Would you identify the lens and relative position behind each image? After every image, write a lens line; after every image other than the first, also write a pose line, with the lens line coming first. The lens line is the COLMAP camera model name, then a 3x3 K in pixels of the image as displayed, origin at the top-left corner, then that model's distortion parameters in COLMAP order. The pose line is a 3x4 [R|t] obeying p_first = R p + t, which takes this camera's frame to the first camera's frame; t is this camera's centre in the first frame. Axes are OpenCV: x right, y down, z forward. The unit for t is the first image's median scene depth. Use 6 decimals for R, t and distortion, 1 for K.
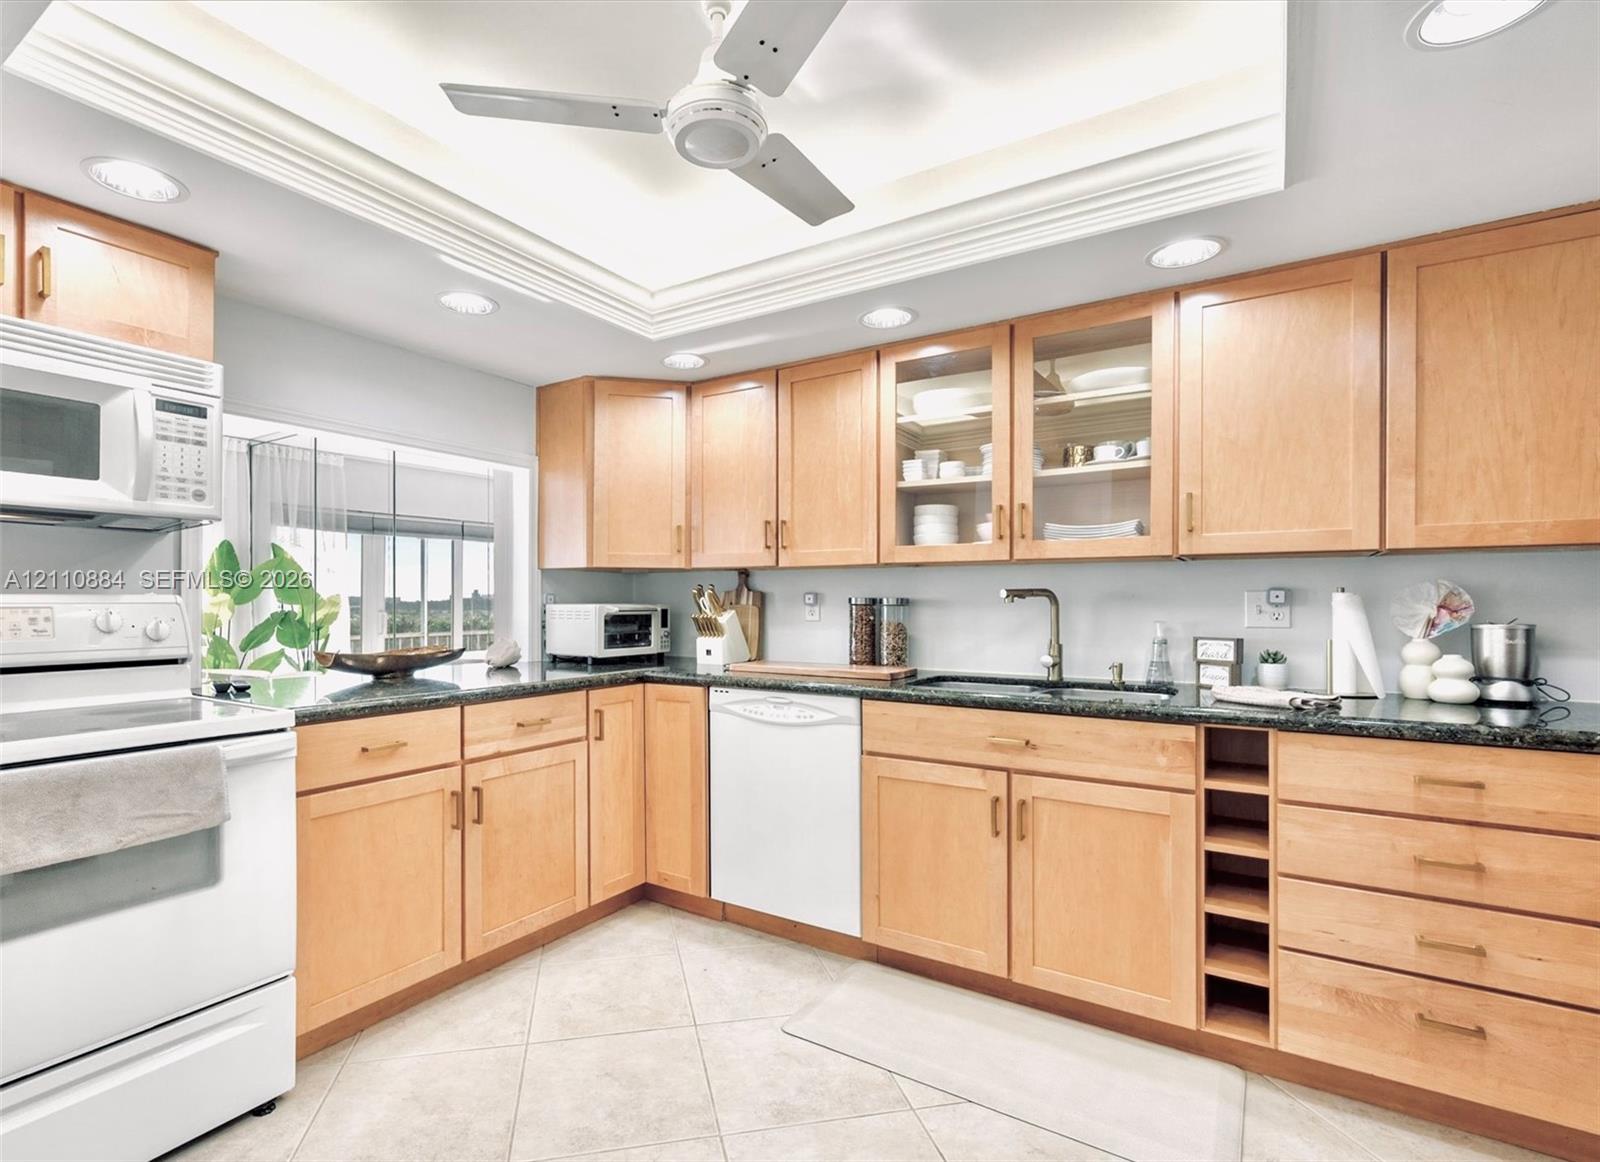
lens RADIAL K [[745.4, 0, 803.5], [0, 745.4, 602.8], [0, 0, 1]] dist [-0.001046, 0.000076]
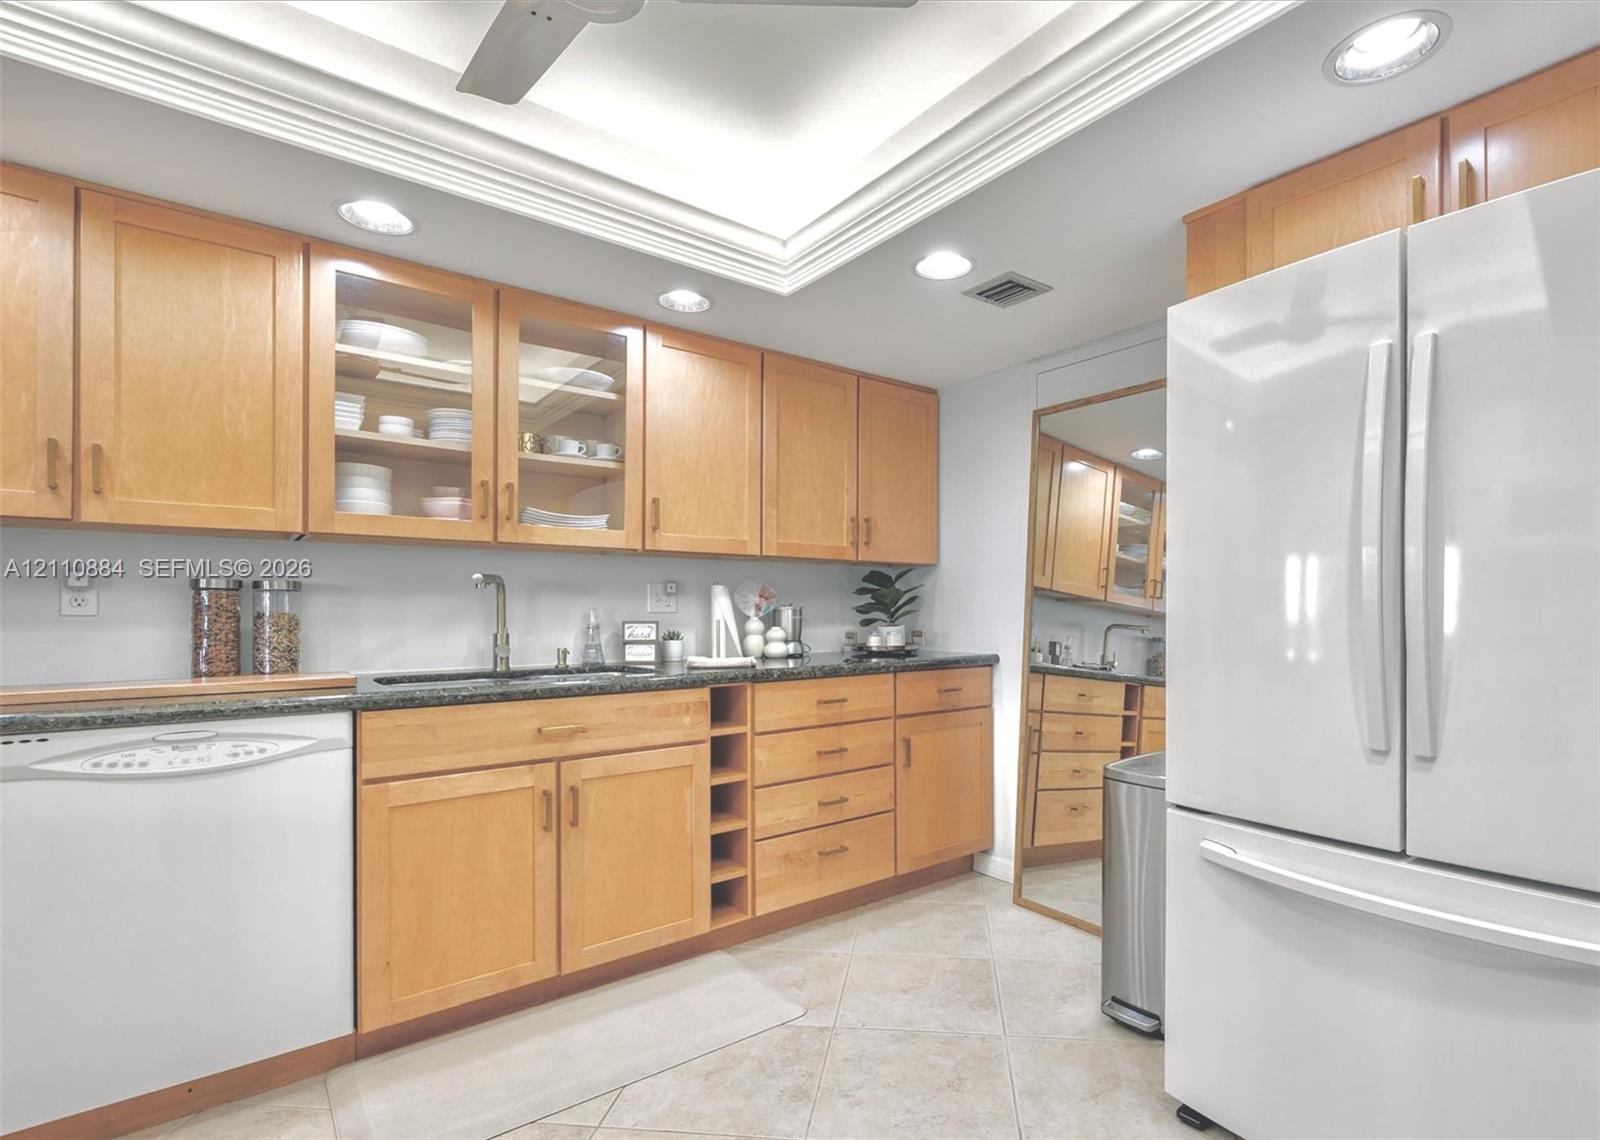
lens RADIAL K [[763.0, 0, 802.8], [0, 763.0, 605.2], [0, 0, 1]] dist [0.000257, -0.000727]
pose [[0.362236, 0.003423, 0.932080, -0.533966], [0.001432, 0.999990, -0.004229, 0.029309], [-0.932085, 0.002867, 0.362227, 0.344328]]
